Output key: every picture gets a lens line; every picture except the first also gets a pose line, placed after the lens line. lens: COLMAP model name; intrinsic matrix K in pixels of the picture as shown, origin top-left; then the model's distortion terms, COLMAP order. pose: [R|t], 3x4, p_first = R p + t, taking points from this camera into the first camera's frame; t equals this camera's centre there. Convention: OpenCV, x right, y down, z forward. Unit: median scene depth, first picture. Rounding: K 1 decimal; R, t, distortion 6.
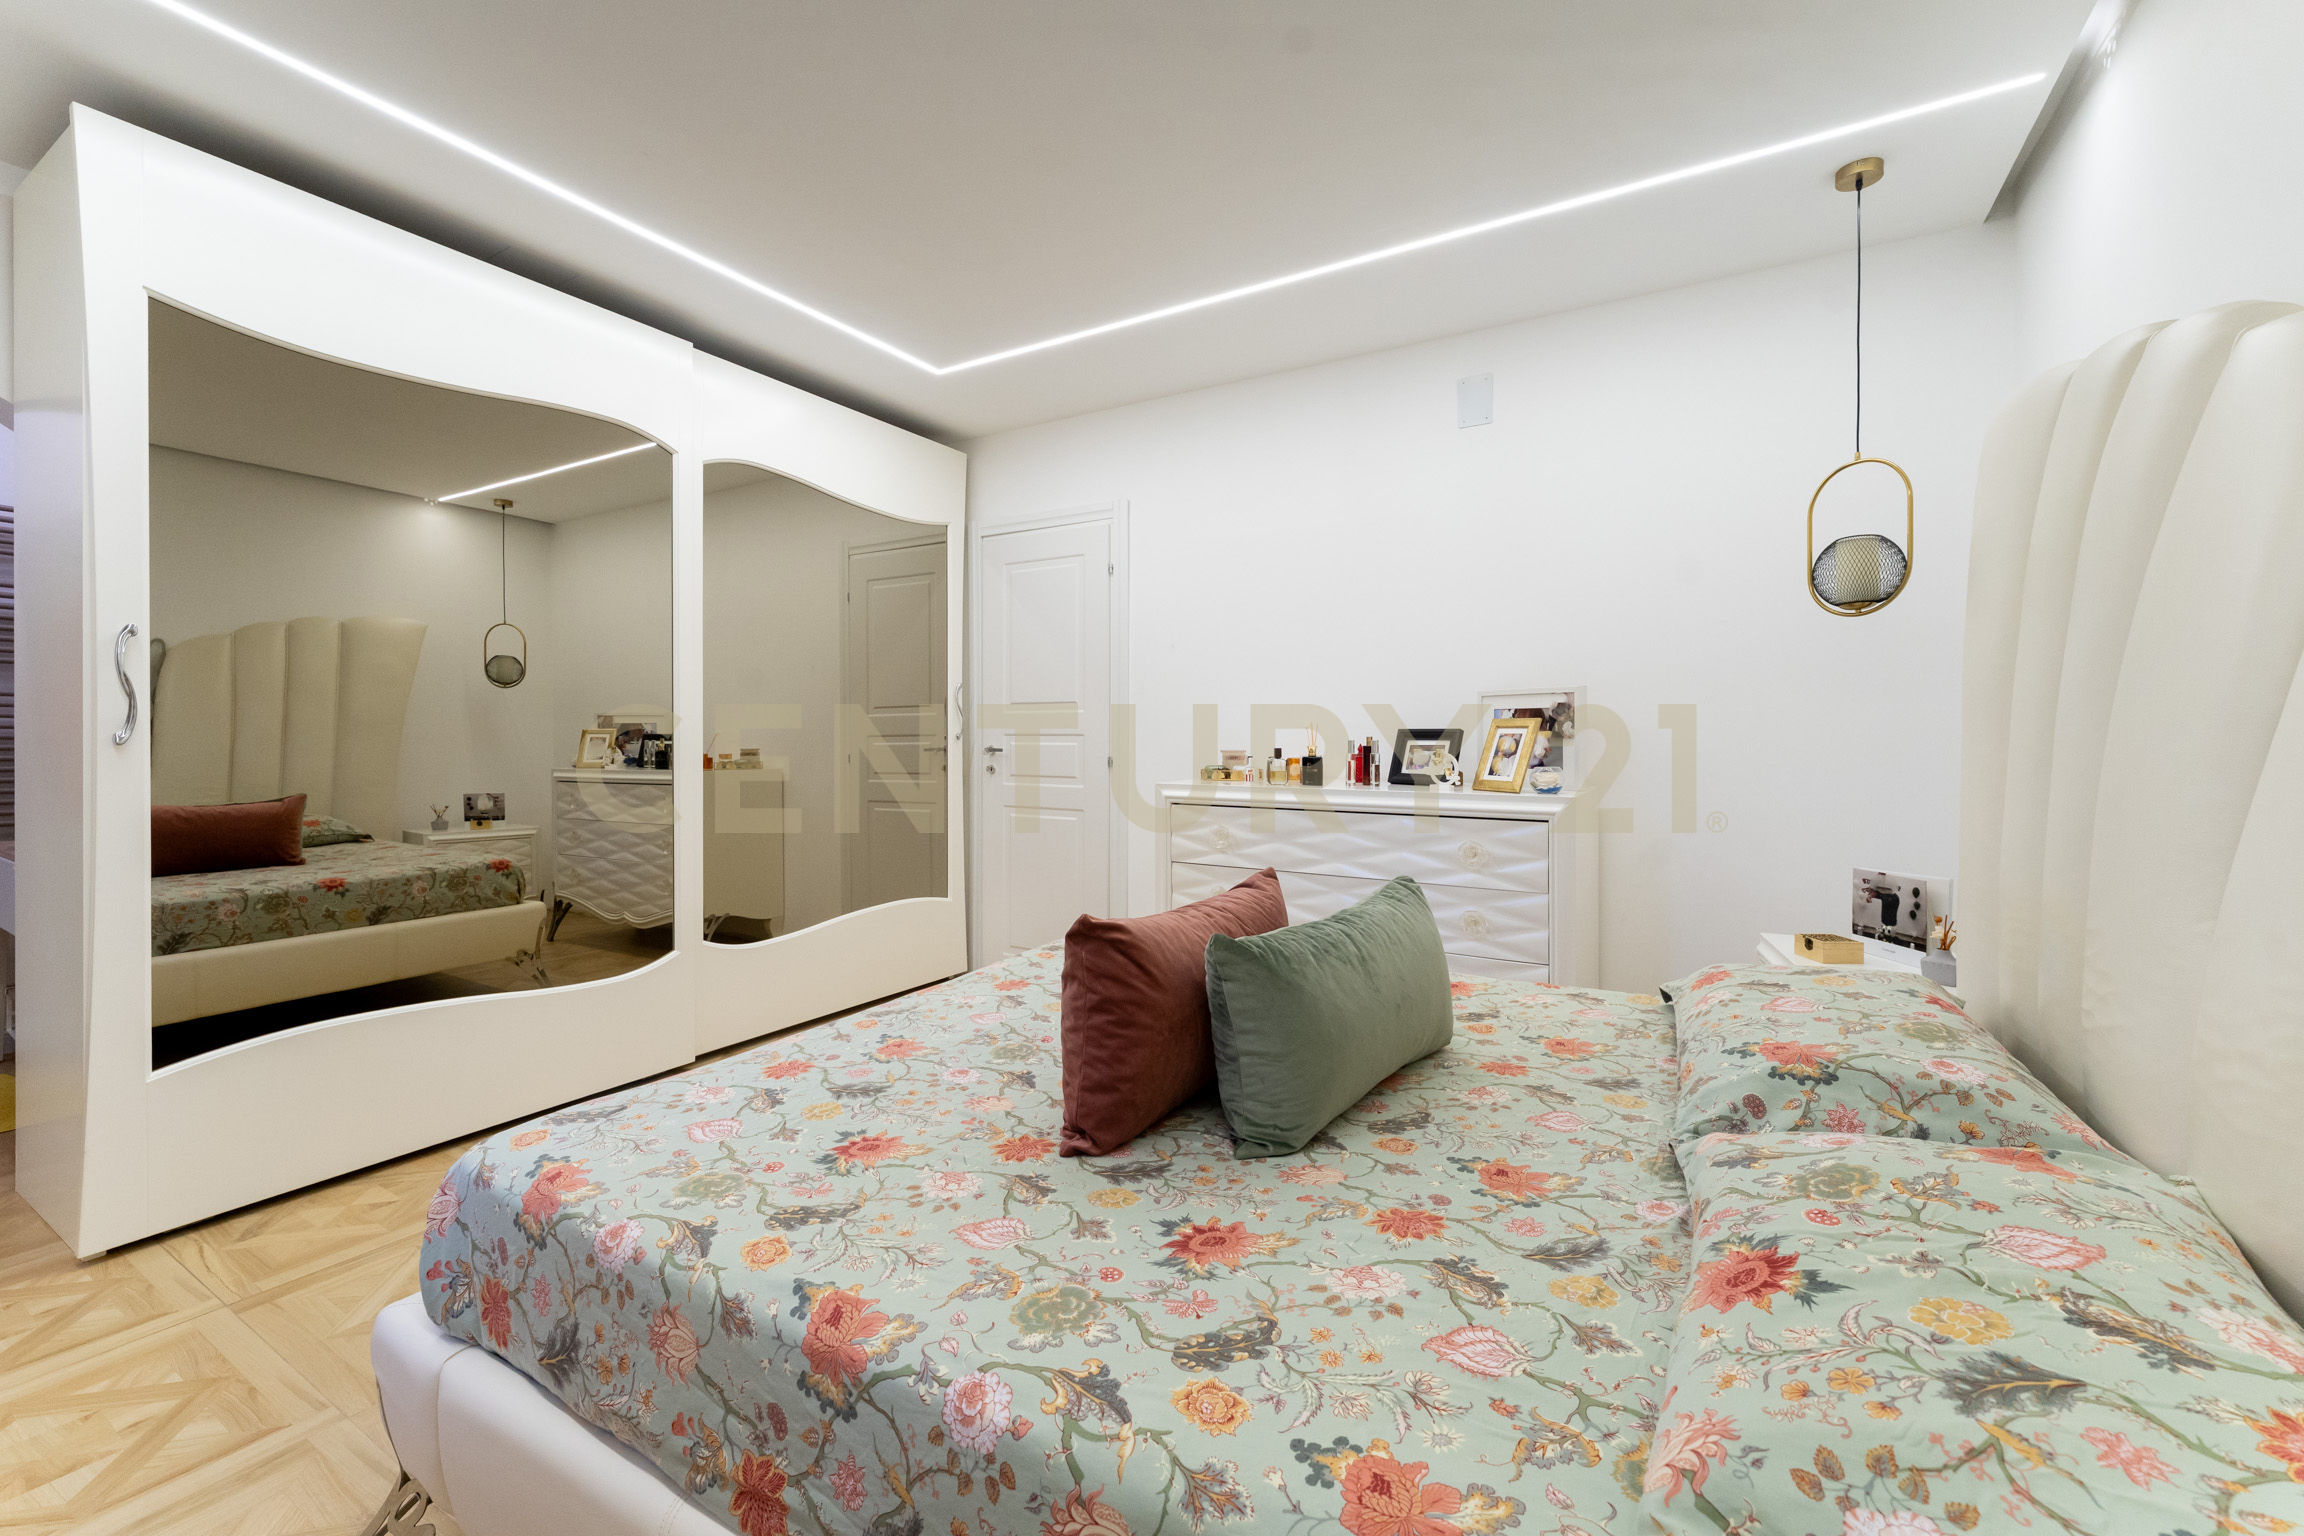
lens RADIAL K [[936.5, 0, 1134.8], [0, 936.5, 744.9], [0, 0, 1]] dist [-0.000986, 0.000425]
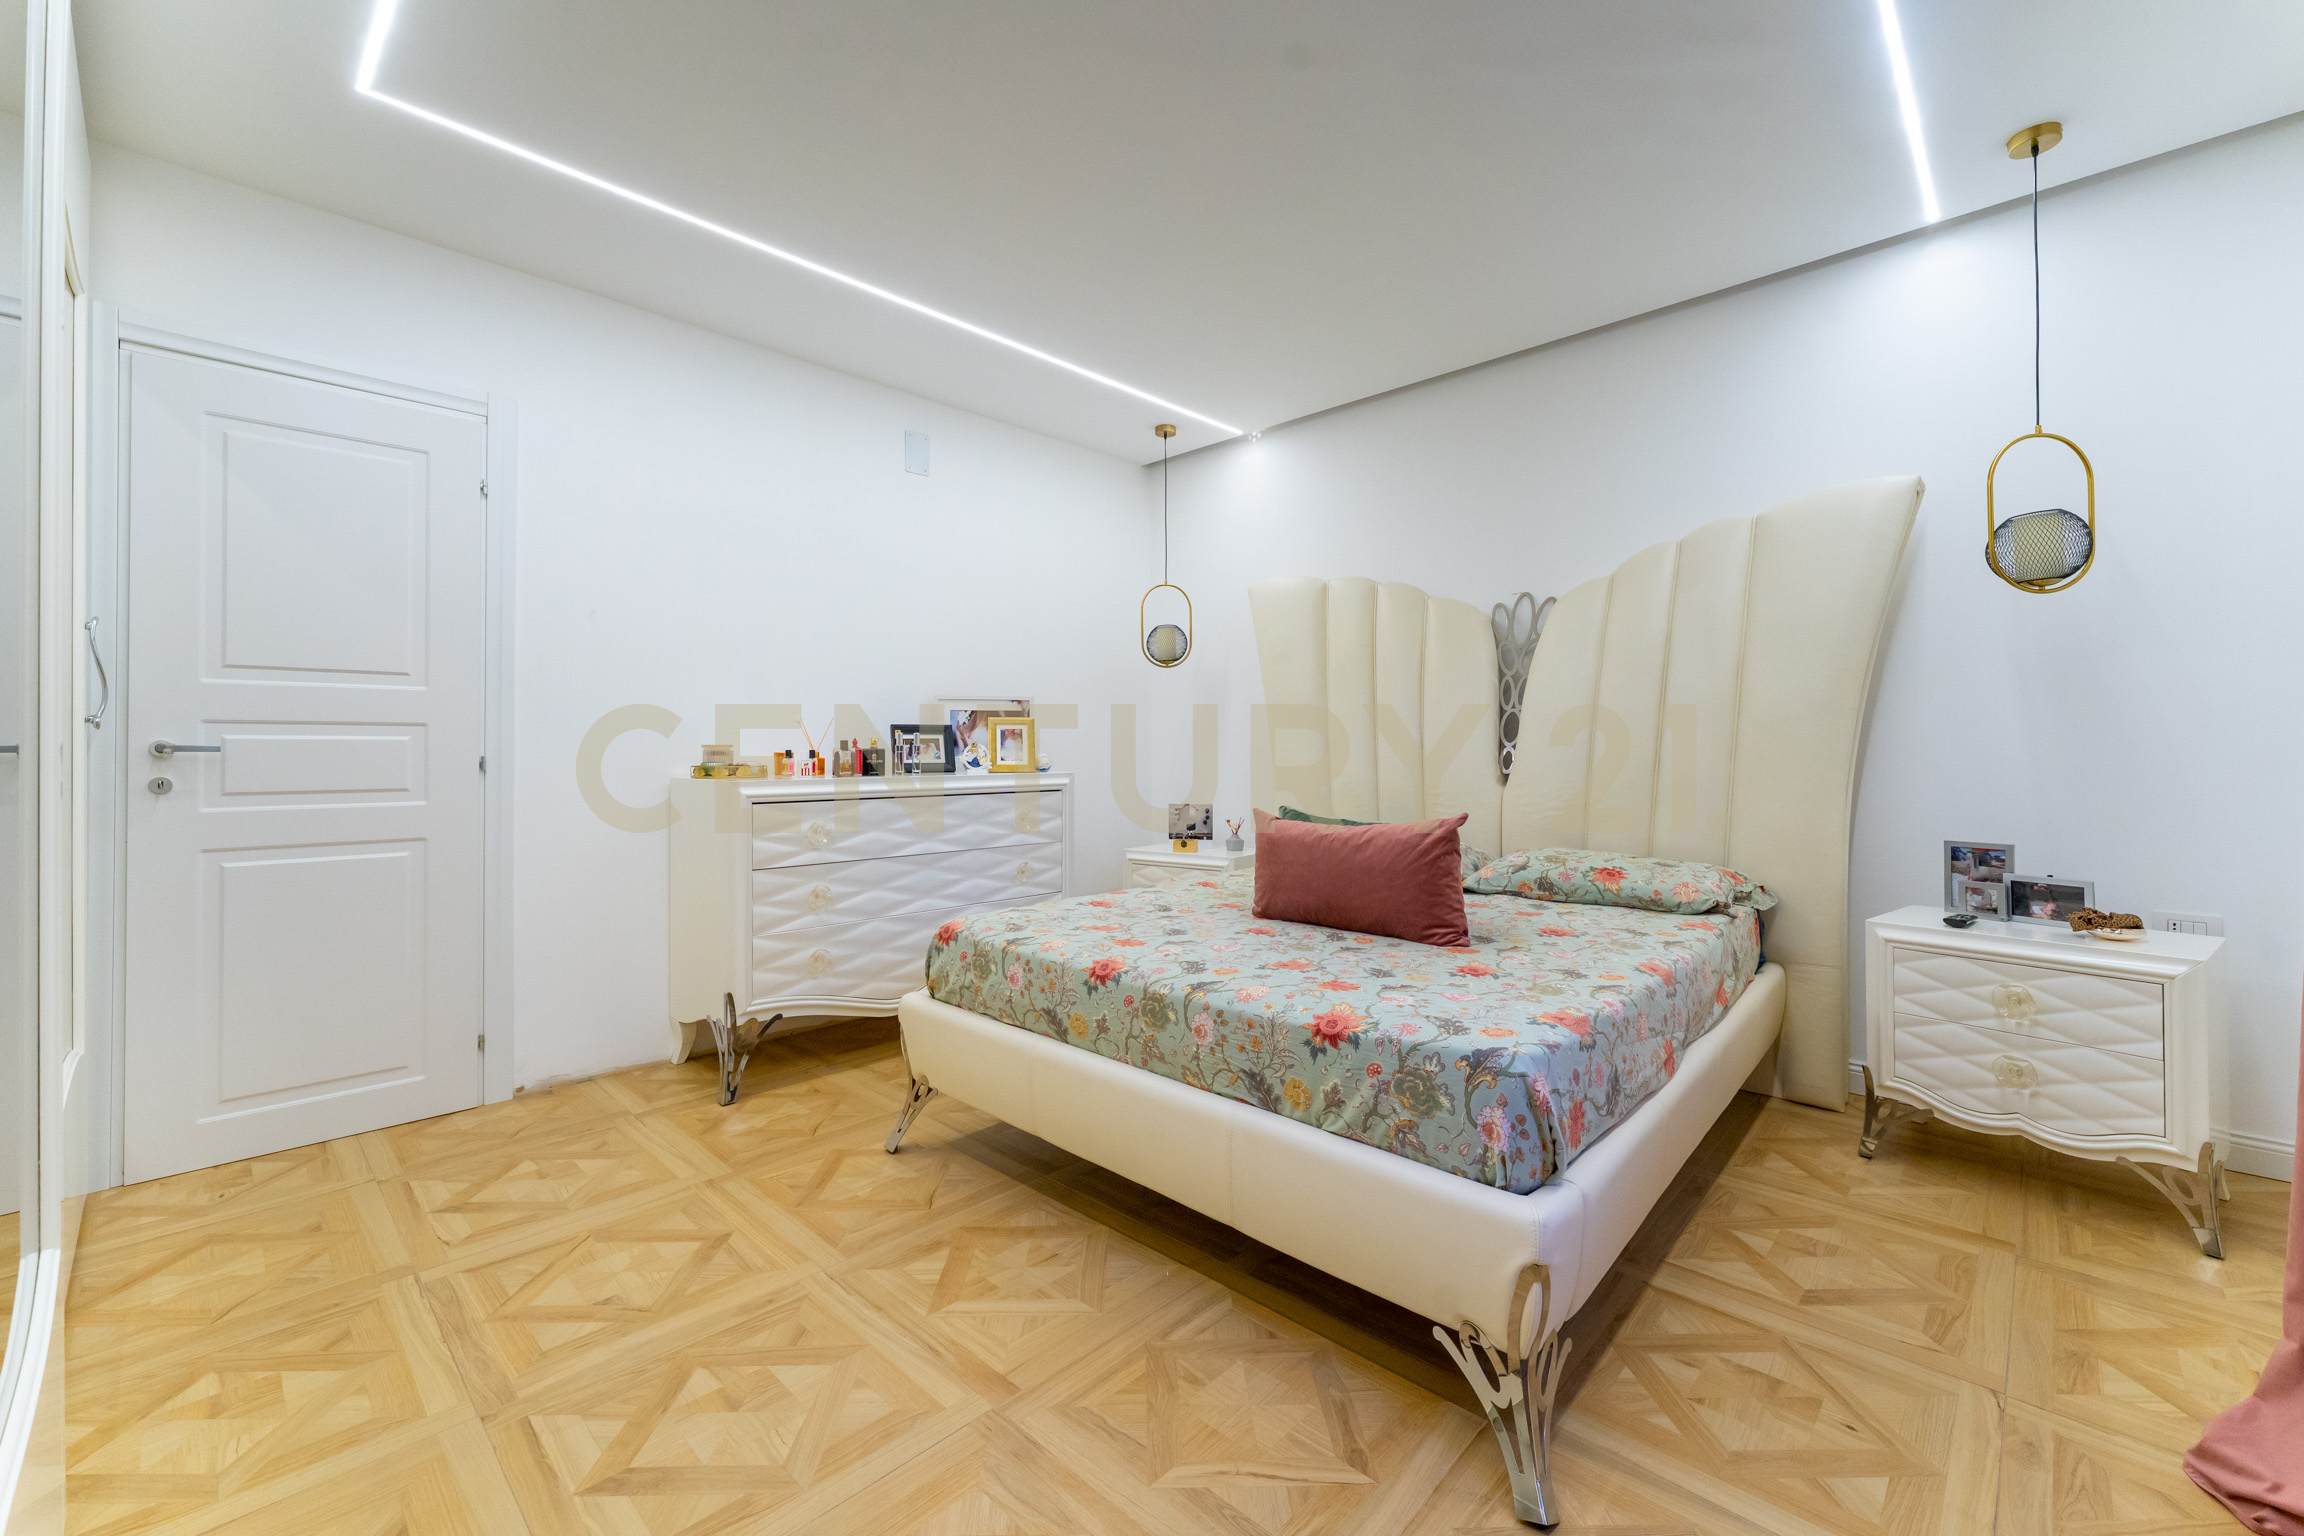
lens RADIAL K [[936.5, 0, 1149.8], [0, 936.5, 748.3], [0, 0, 1]] dist [-0.000986, 0.000425]
pose [[0.212983, -0.003798, 0.977048, -1.844080], [0.010013, 0.999948, 0.001704, 0.031279], [-0.977005, 0.009420, 0.213010, 1.123264]]
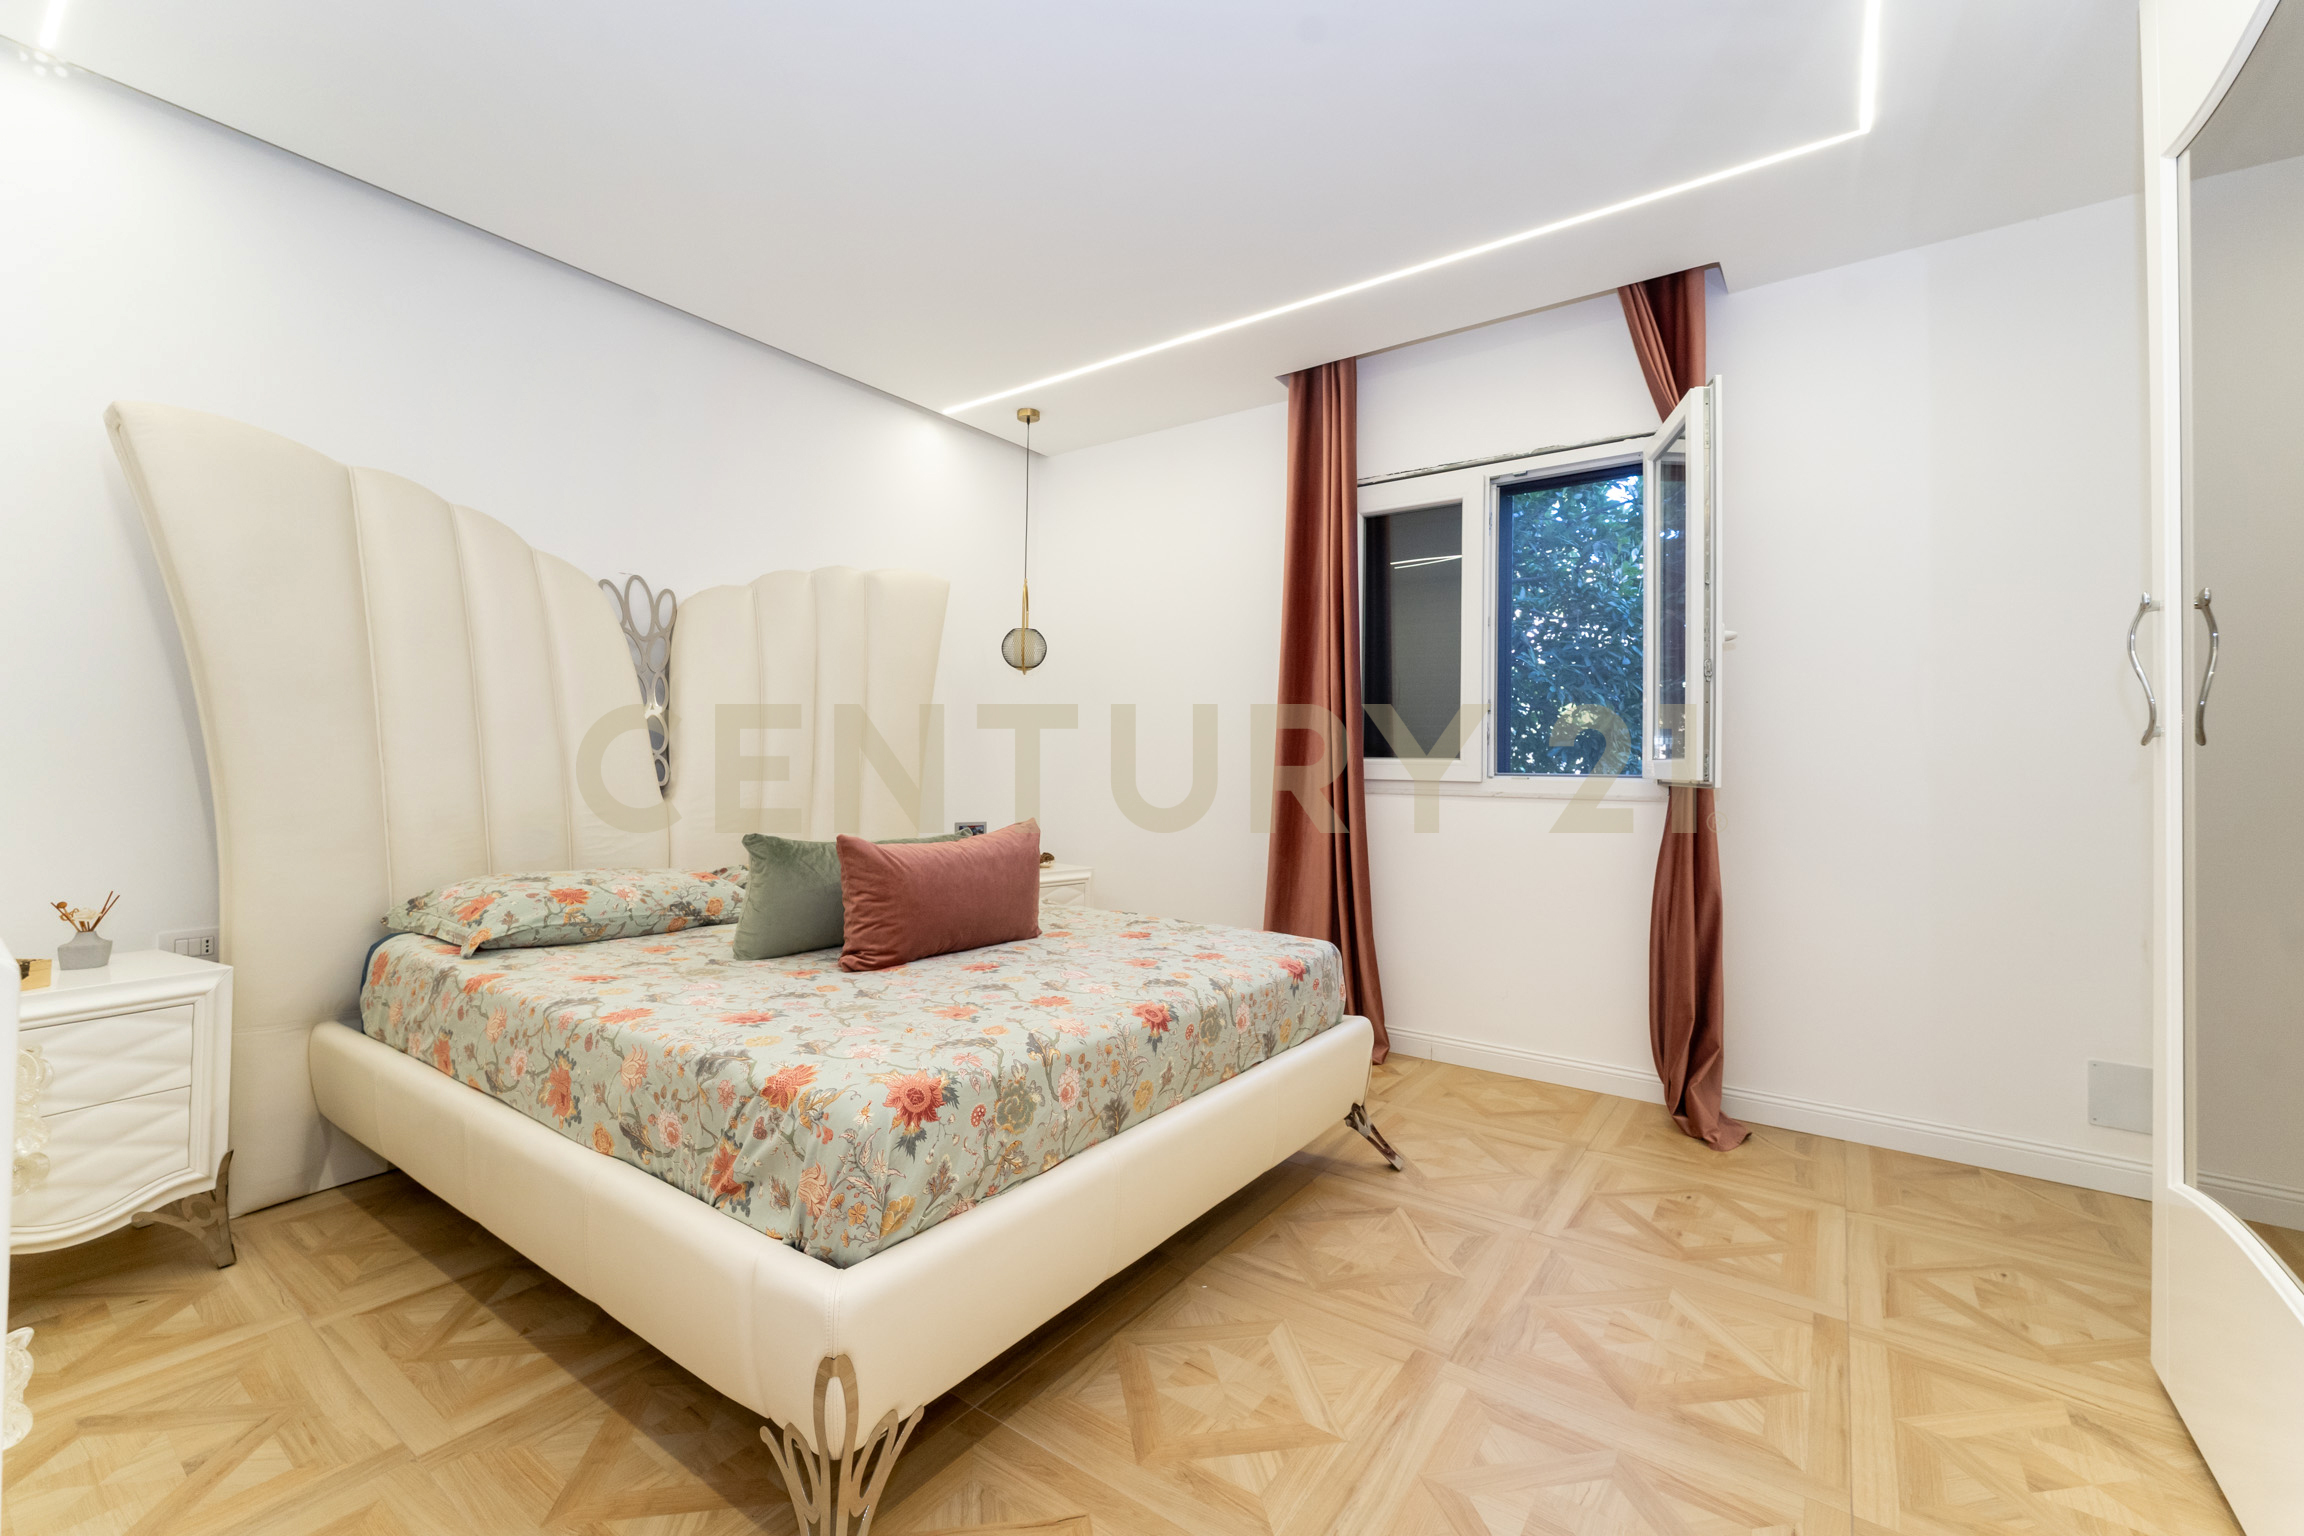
lens RADIAL K [[936.5, 0, 1167.1], [0, 936.5, 770.0], [0, 0, 1]] dist [-0.000986, 0.000425]
pose [[-0.997785, -0.015474, 0.064703, -0.445404], [-0.014923, 0.999848, 0.008985, 0.037763], [-0.064832, 0.007999, -0.997864, 2.857074]]
